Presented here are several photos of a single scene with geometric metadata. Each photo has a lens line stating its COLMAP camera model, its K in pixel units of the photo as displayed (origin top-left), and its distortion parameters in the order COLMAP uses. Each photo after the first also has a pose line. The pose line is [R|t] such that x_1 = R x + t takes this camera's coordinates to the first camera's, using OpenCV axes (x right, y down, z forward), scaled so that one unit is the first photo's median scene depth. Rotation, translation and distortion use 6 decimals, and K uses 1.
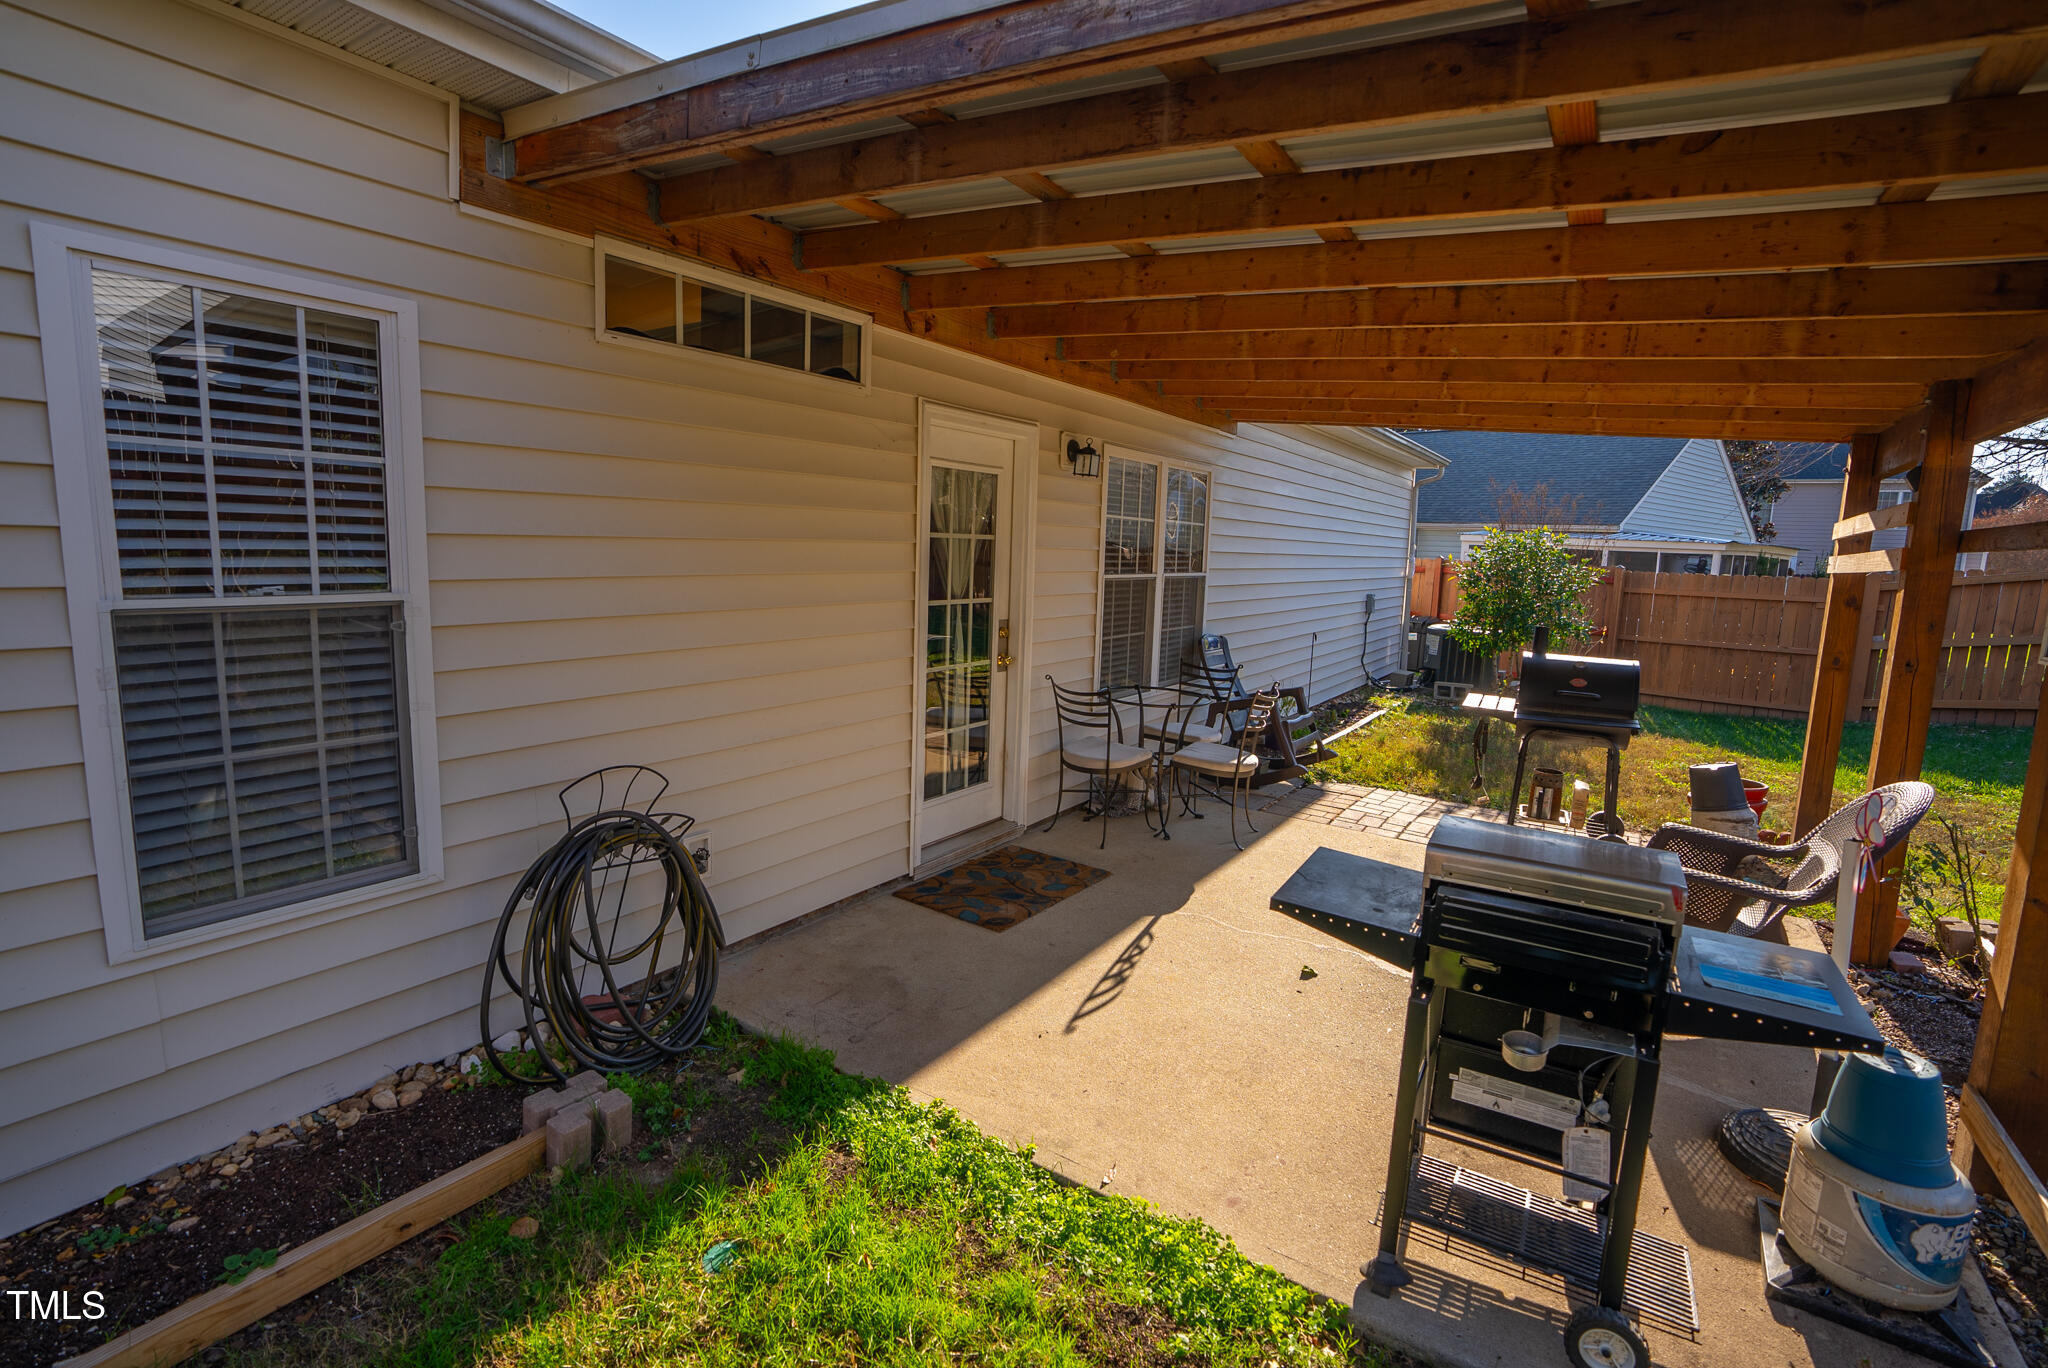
lens RADIAL K [[946.2, 0, 1043.0], [0, 946.2, 686.7], [0, 0, 1]] dist [-0.065711, 0.023377]
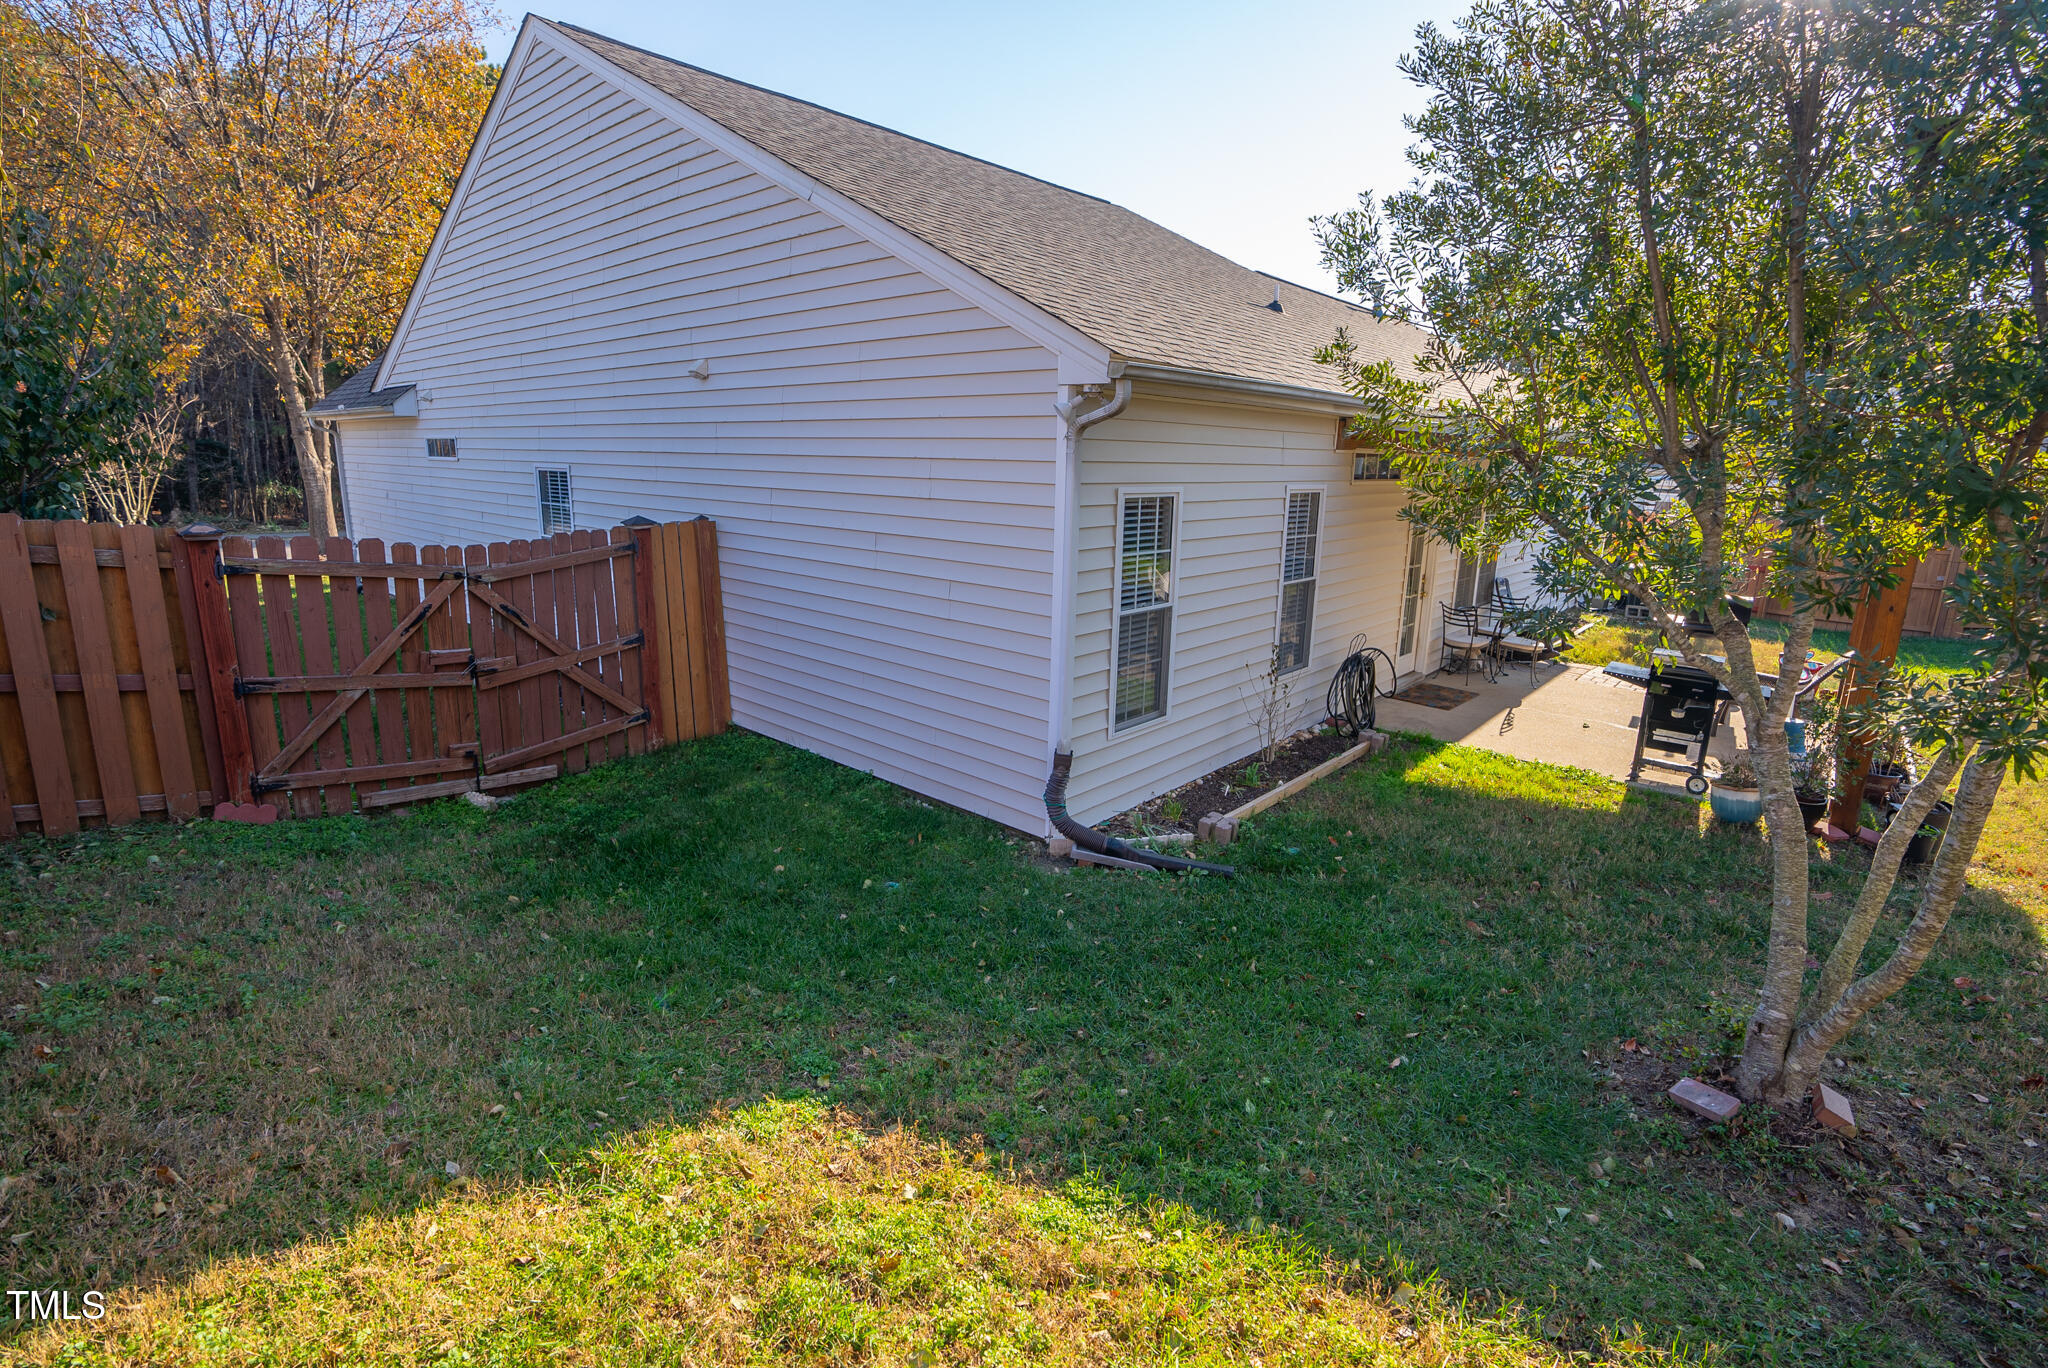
lens RADIAL K [[946.2, 0, 1039.1], [0, 946.2, 673.3], [0, 0, 1]] dist [-0.065711, 0.023377]
pose [[0.989726, 0.028214, -0.140167, -1.401055], [-0.016704, 0.996440, 0.082628, -0.021645], [0.141999, -0.079438, 0.986674, -2.793695]]
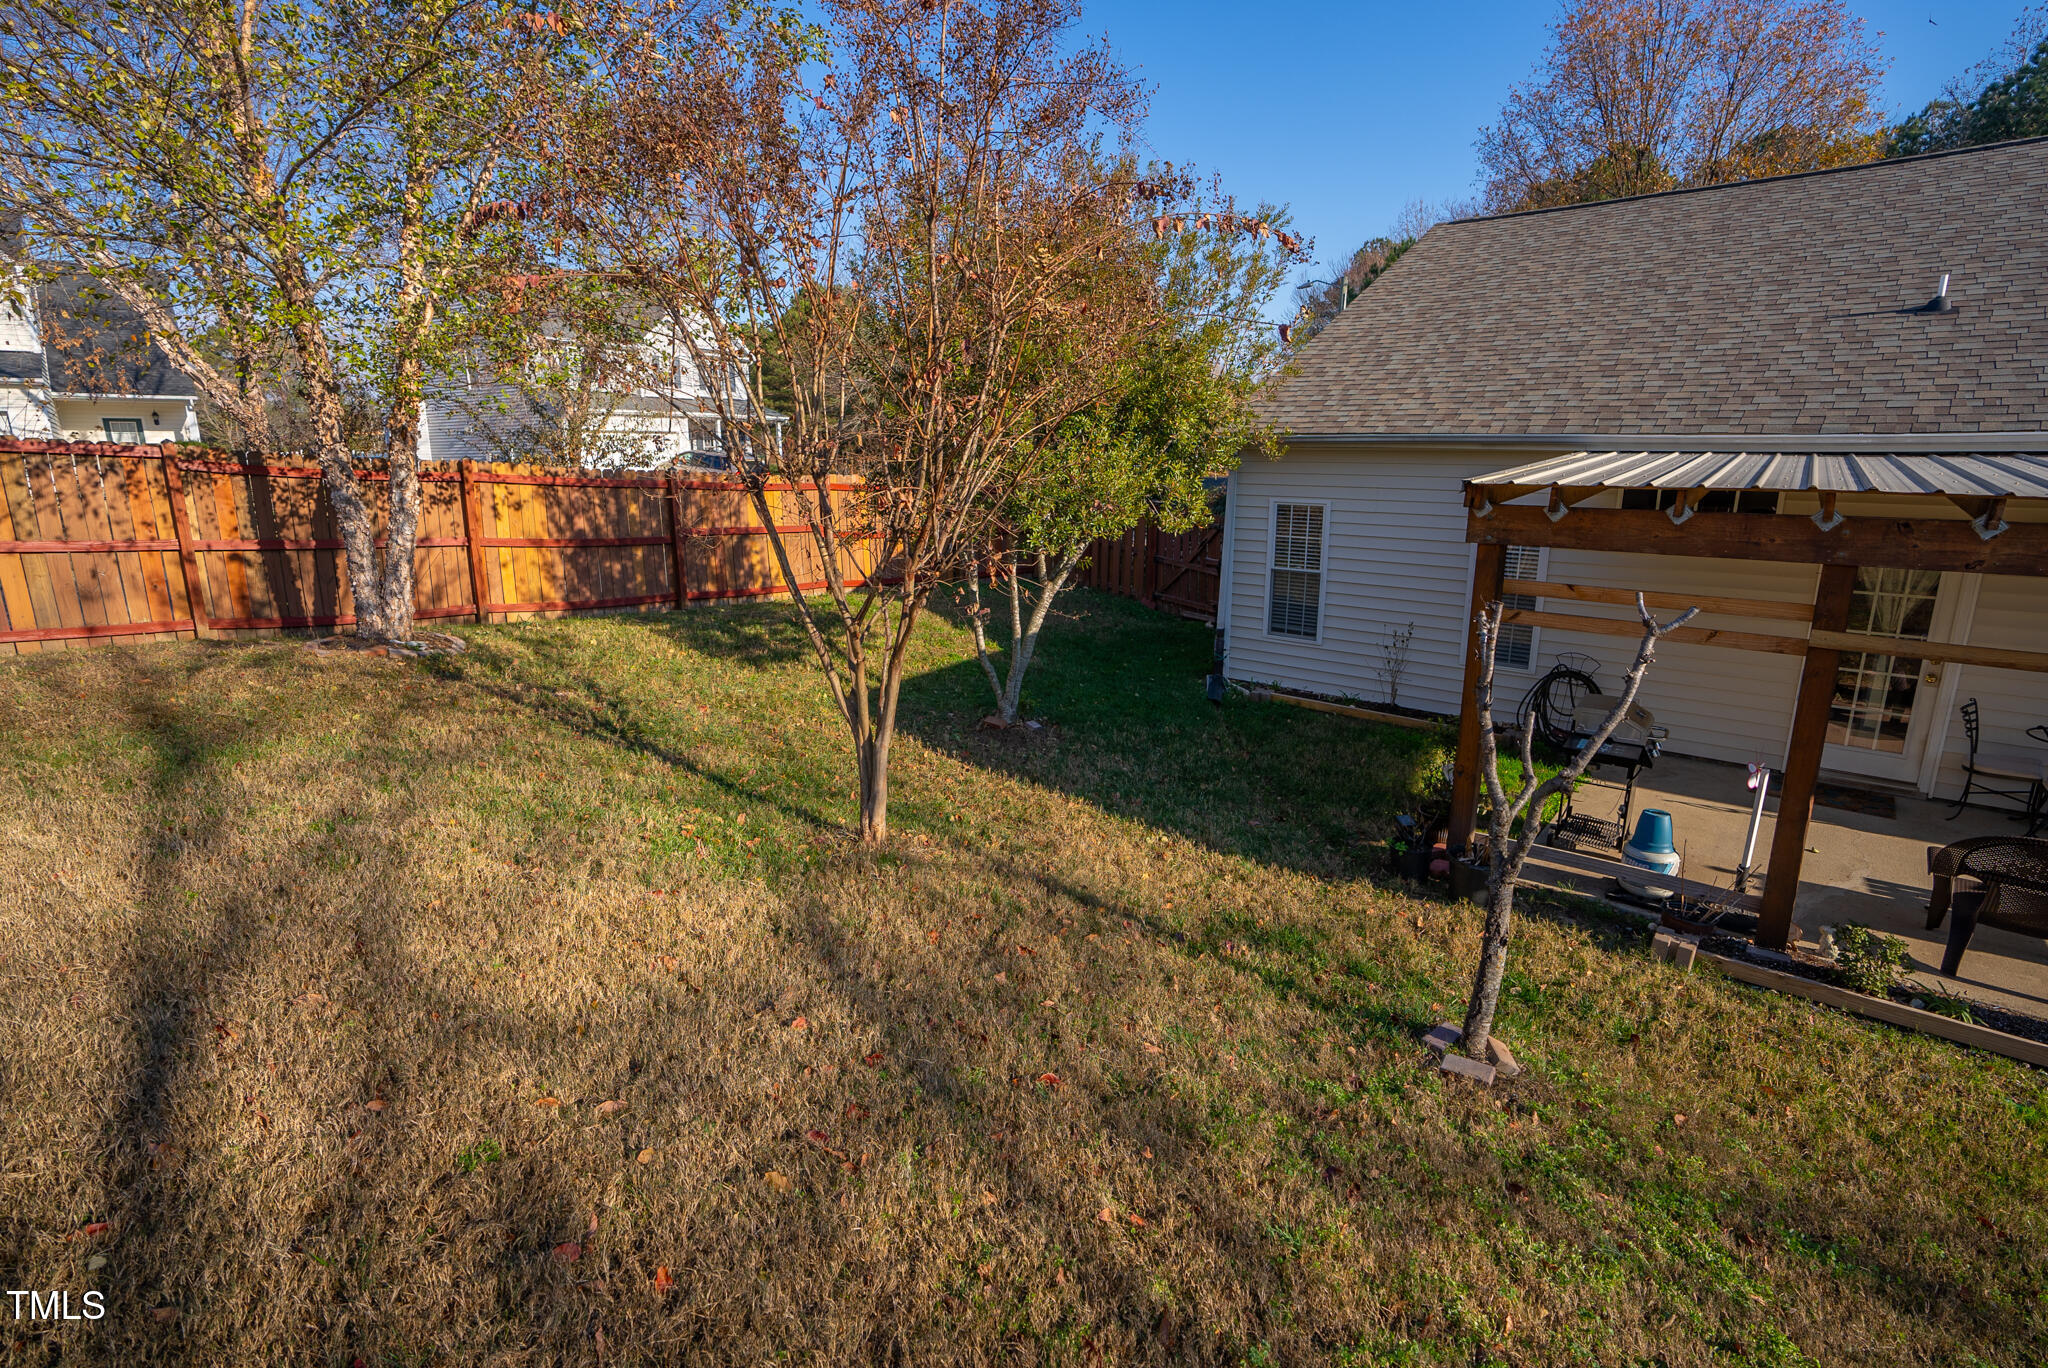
lens RADIAL K [[946.2, 0, 1033.3], [0, 946.2, 673.5], [0, 0, 1]] dist [-0.065711, 0.023377]
pose [[-0.128556, 0.194826, -0.972376, 3.761309], [-0.147087, 0.965922, 0.212979, -0.320590], [0.980734, 0.170404, -0.095519, -0.609591]]
